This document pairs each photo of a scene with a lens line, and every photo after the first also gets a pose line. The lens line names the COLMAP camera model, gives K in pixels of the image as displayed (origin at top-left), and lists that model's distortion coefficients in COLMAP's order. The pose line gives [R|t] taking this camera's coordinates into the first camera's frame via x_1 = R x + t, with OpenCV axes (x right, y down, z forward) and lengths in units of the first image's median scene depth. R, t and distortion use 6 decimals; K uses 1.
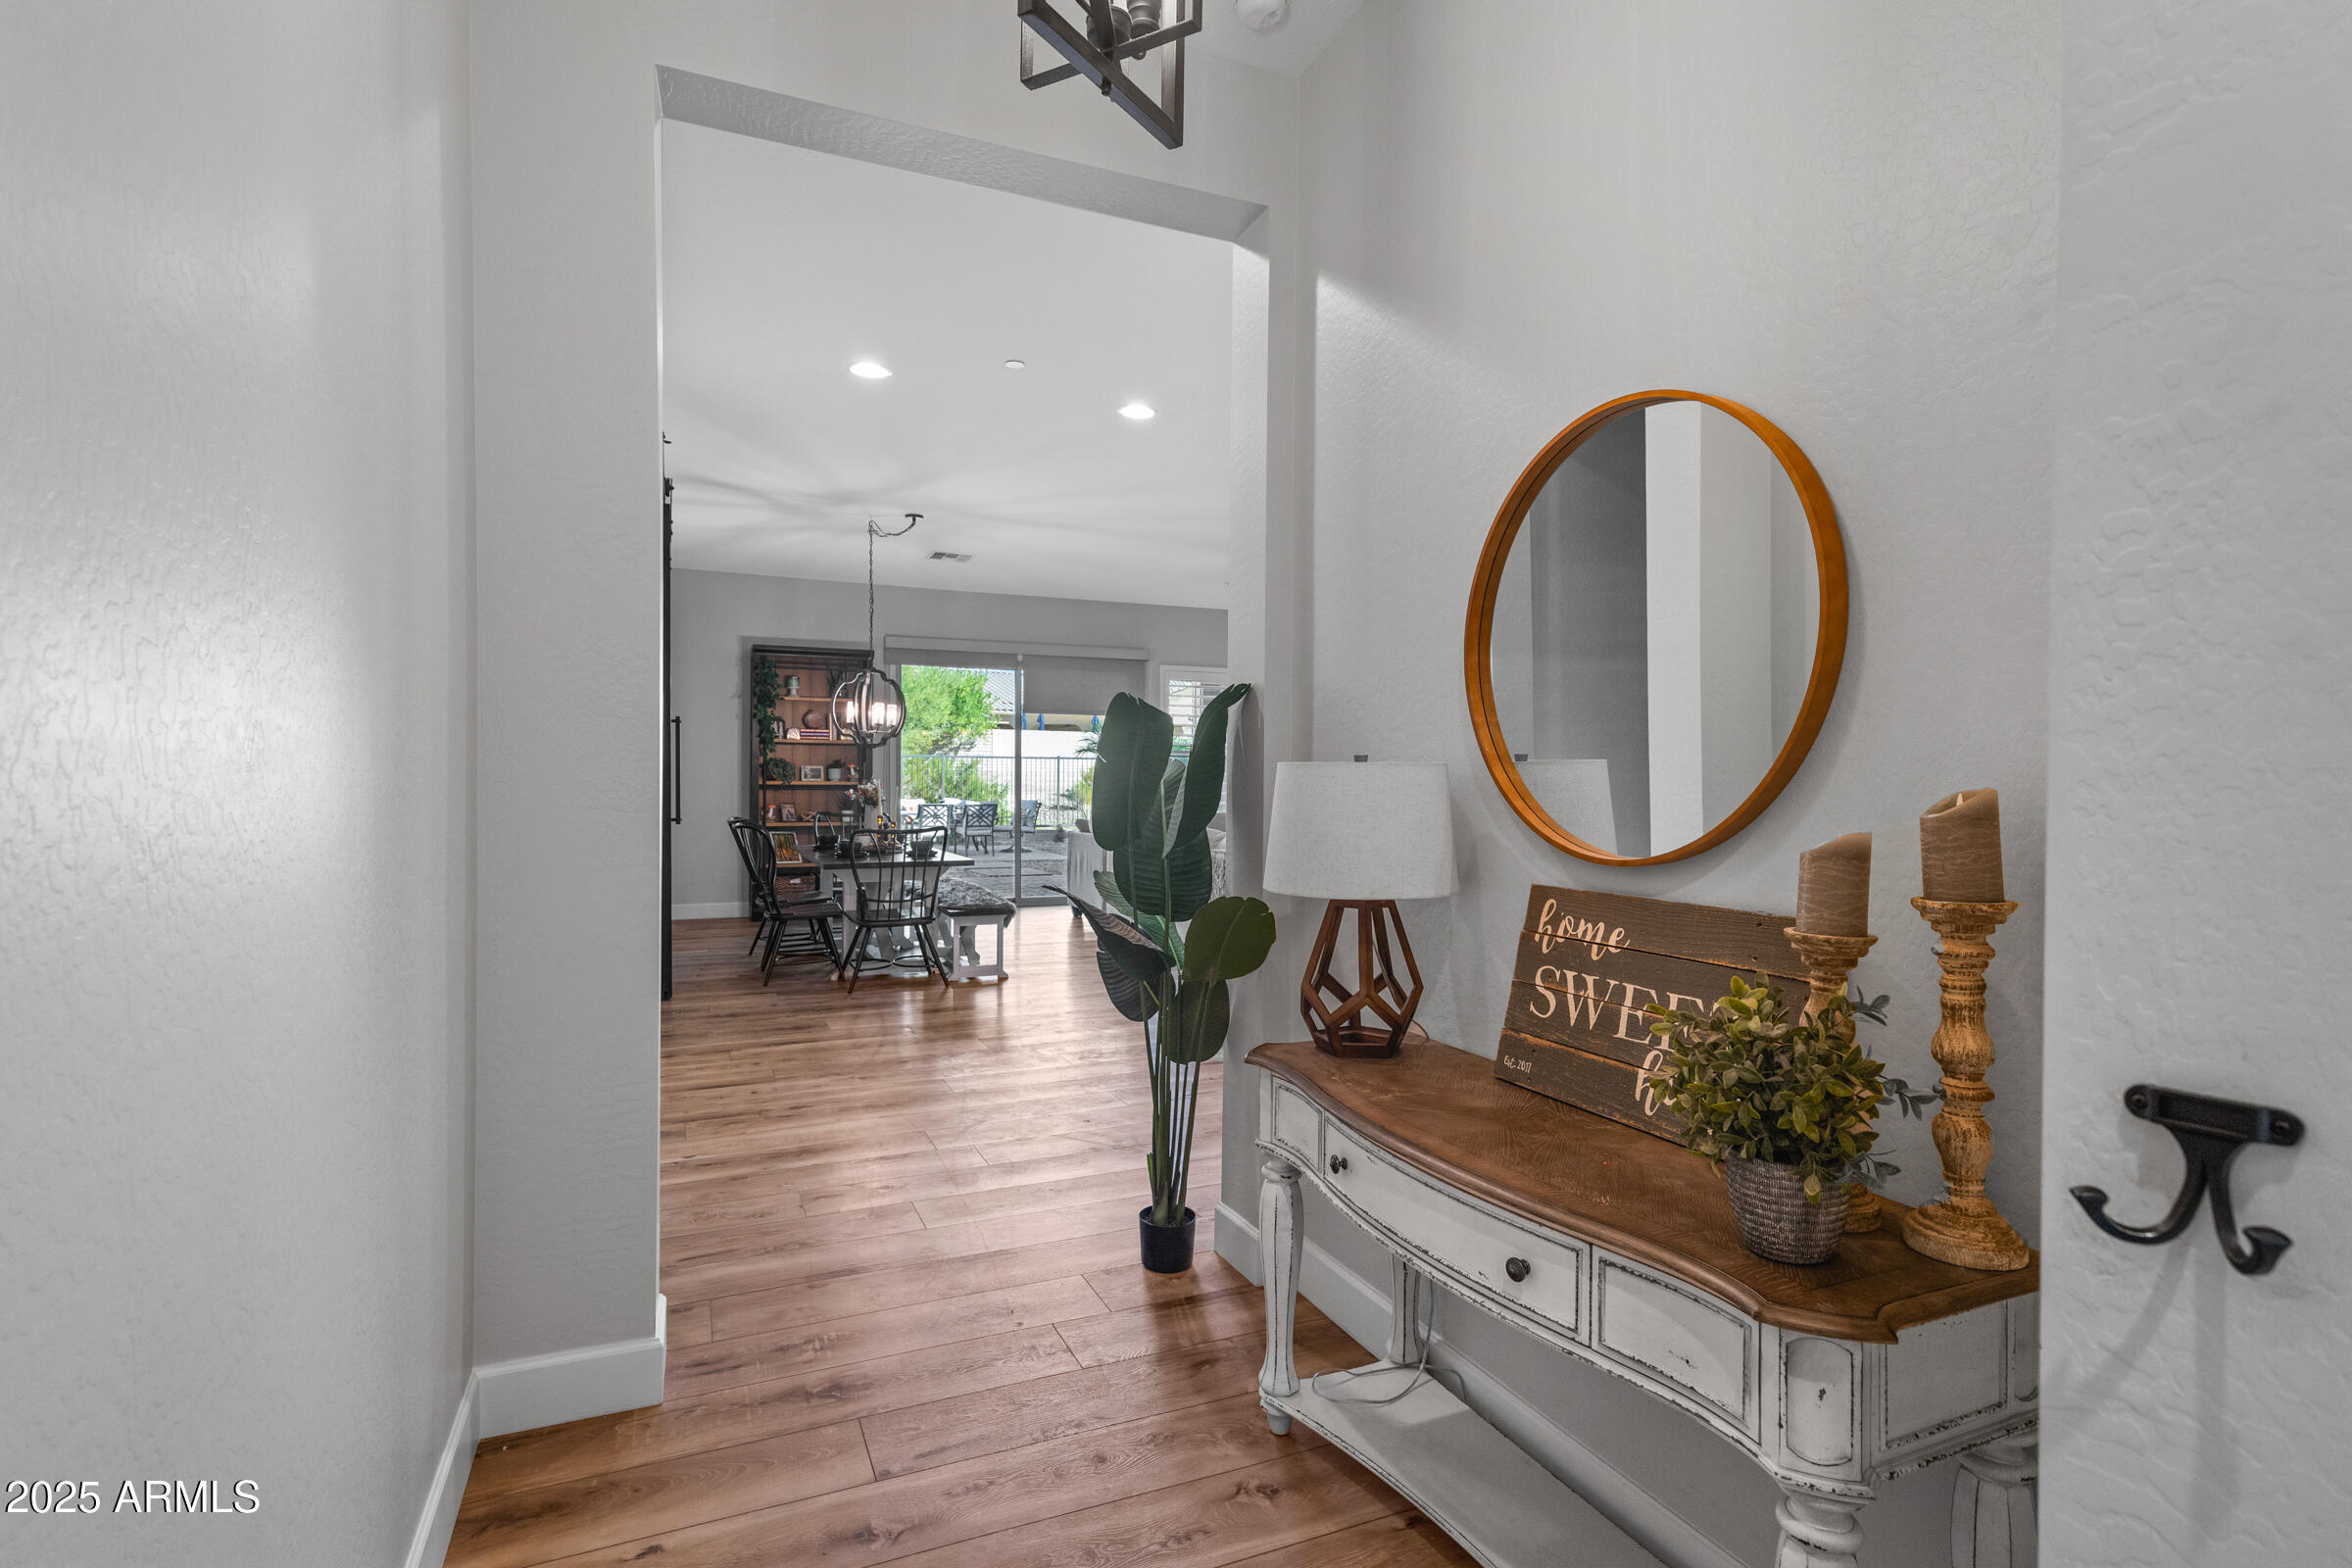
lens RADIAL K [[1173.6, 0, 1178.9], [0, 1173.6, 784.6], [0, 0, 1]] dist [0.000360, 0.000006]
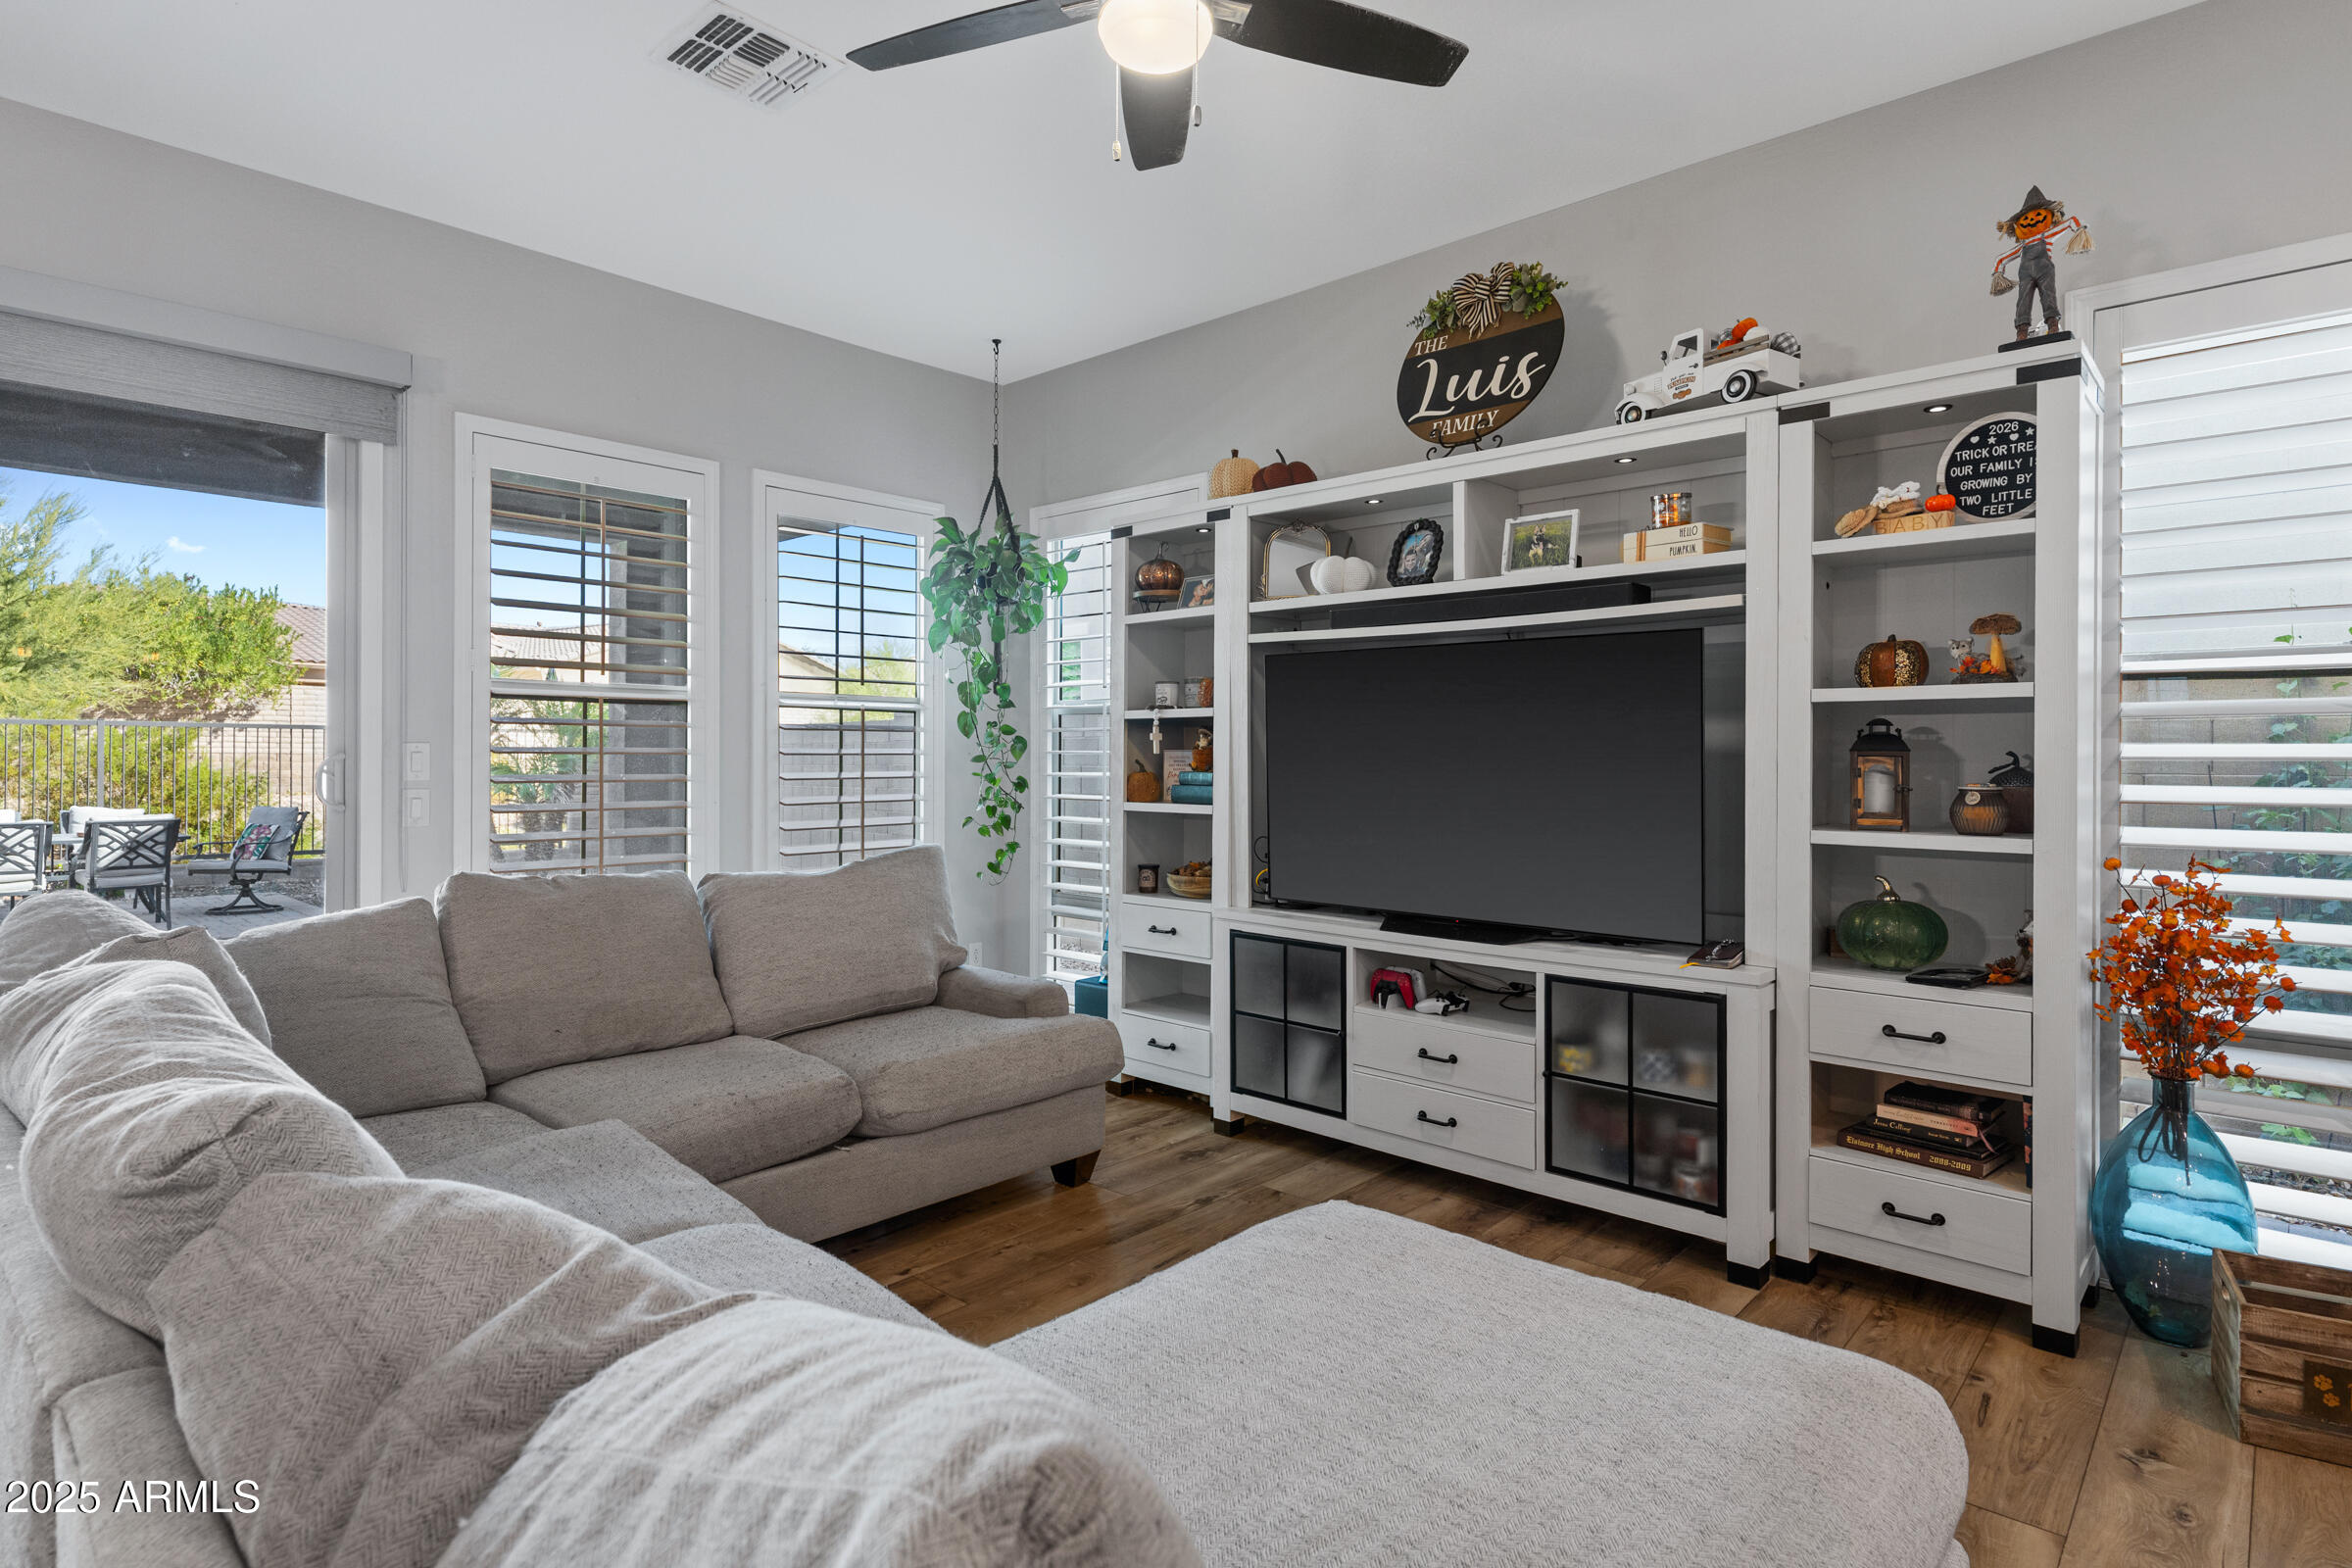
lens RADIAL K [[1149.8, 0, 1188.0], [0, 1149.8, 762.2], [0, 0, 1]] dist [-0.003606, -0.001456]
pose [[0.906061, -0.006429, 0.423098, 0.020312], [0.008253, 0.999963, -0.002479, -0.001629], [-0.423066, 0.005738, 0.906081, 0.388739]]
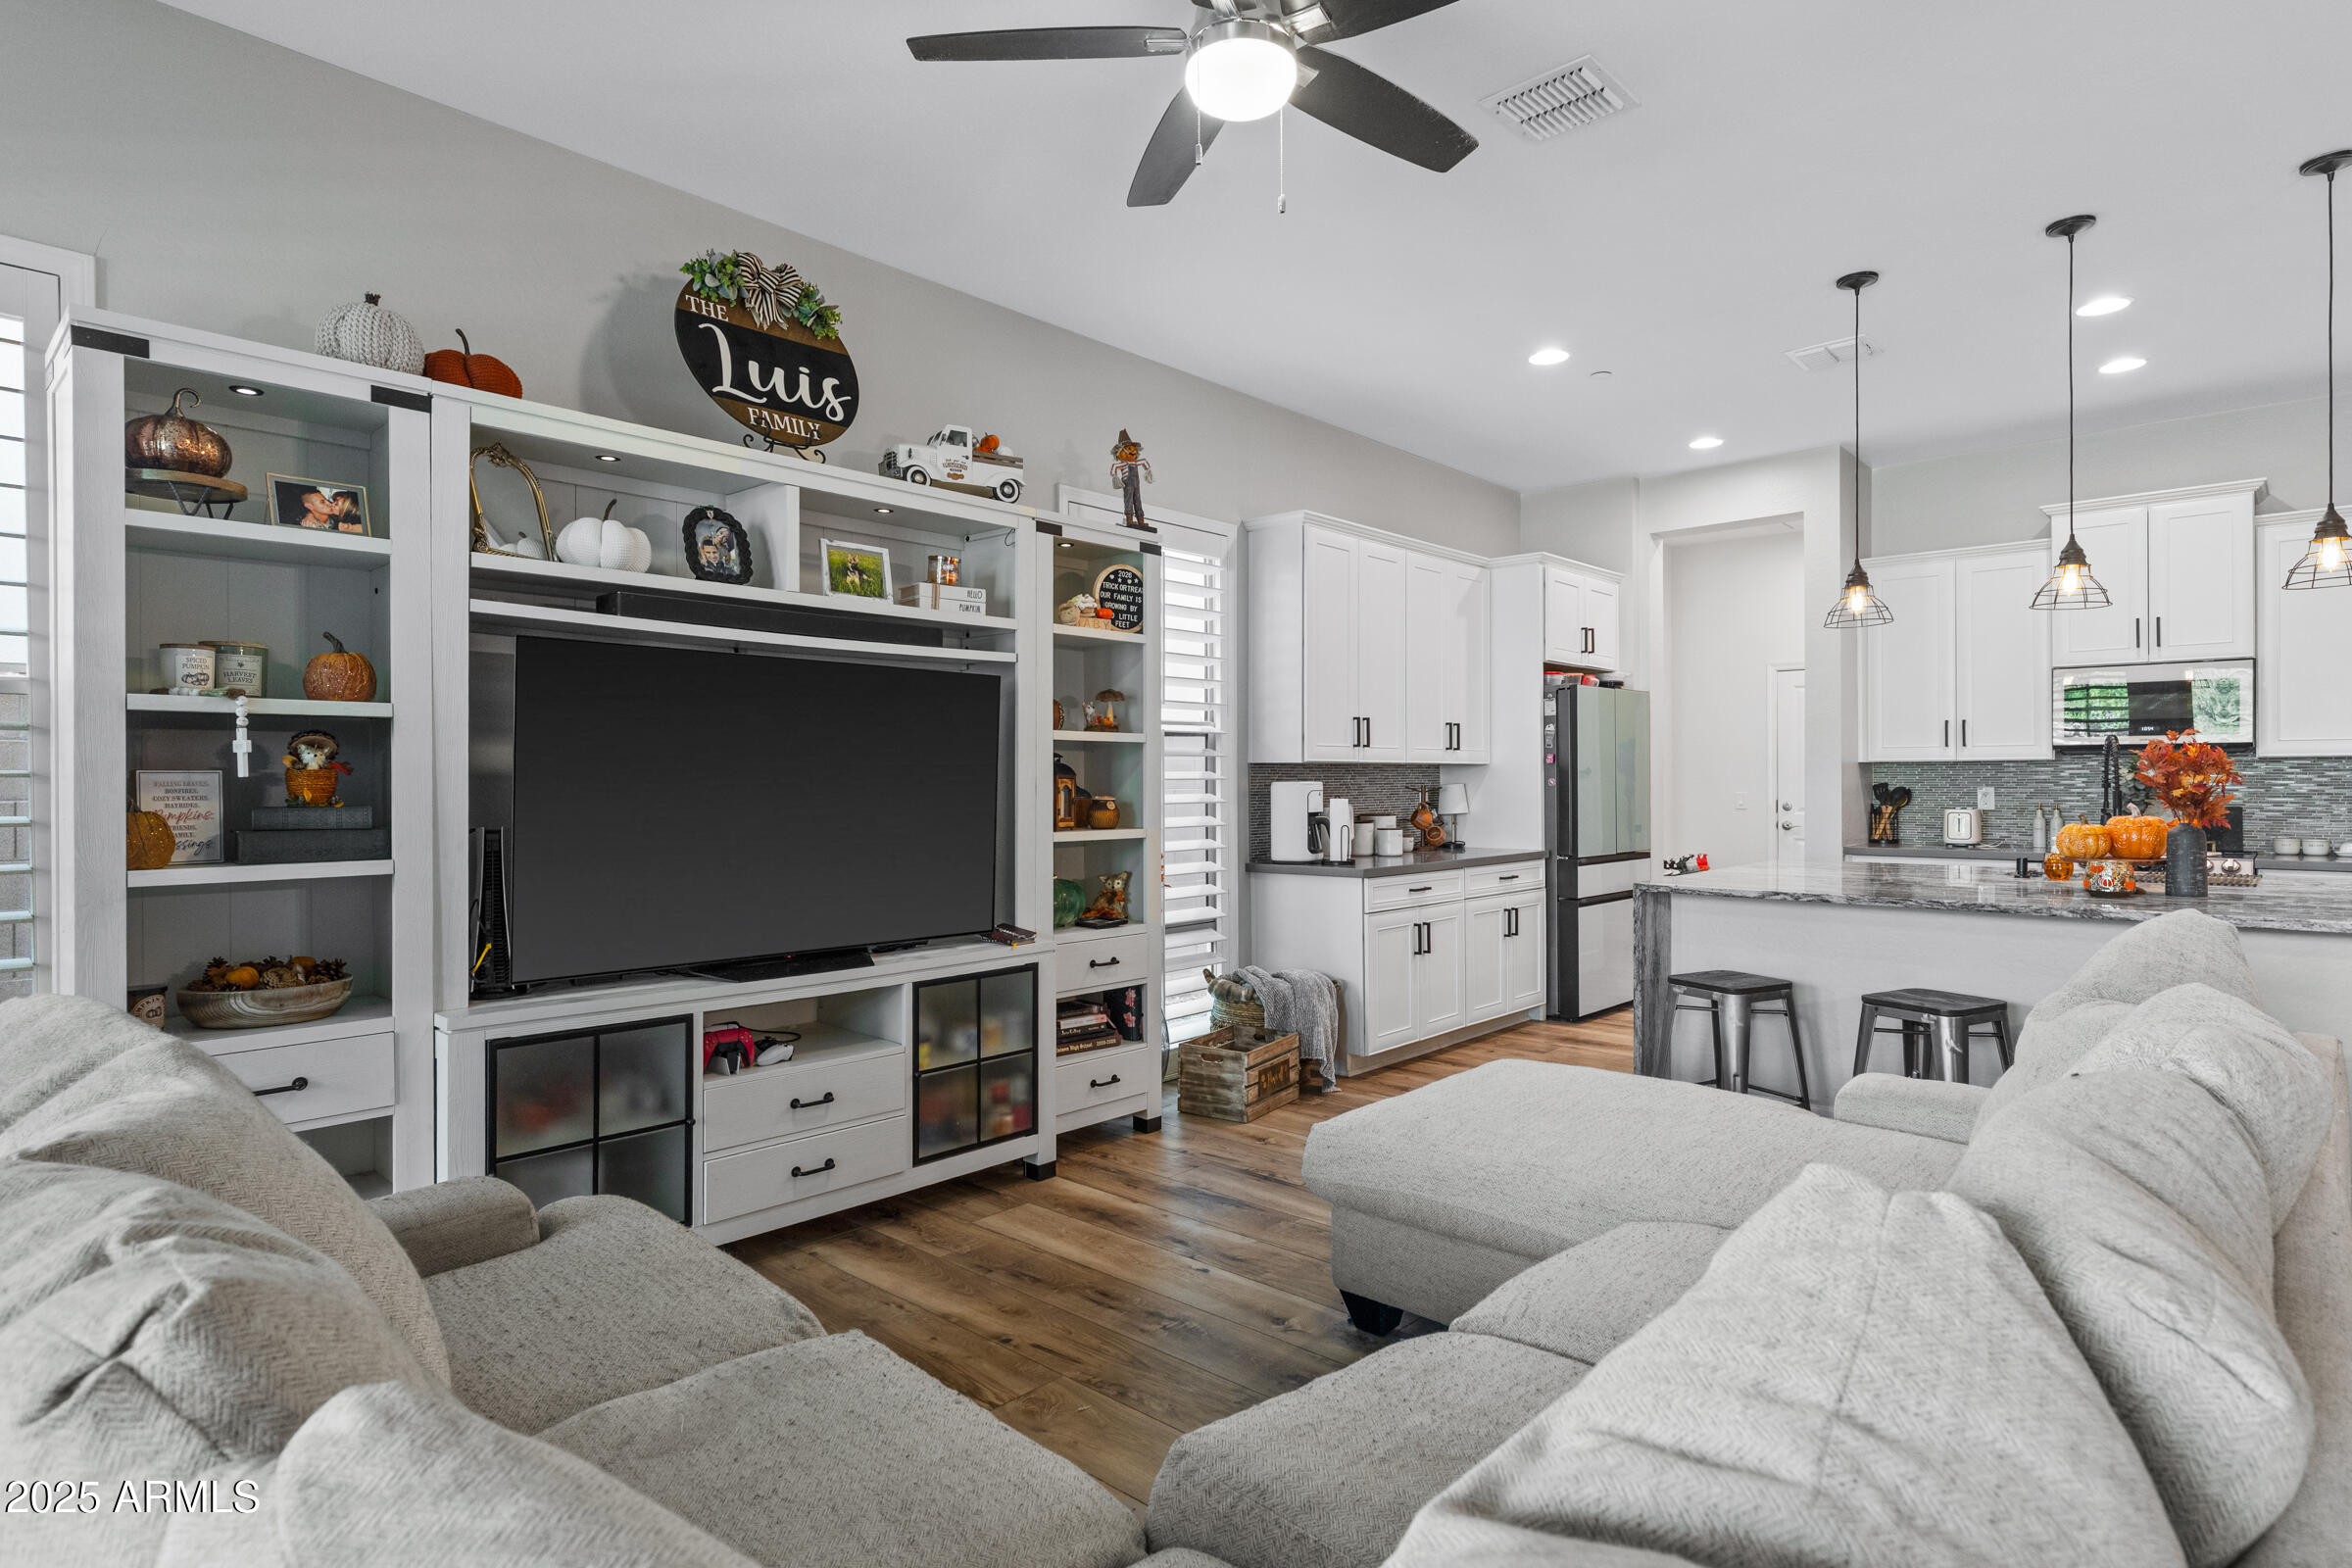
lens RADIAL K [[1227.9, 0, 1181.0], [0, 1227.9, 780.8], [0, 0, 1]] dist [-0.000691, -0.001423]
pose [[-0.400355, -0.007394, 0.916330, -0.053061], [0.008774, 0.999891, 0.011901, -0.004127], [-0.916318, 0.012804, -0.400247, 0.554470]]
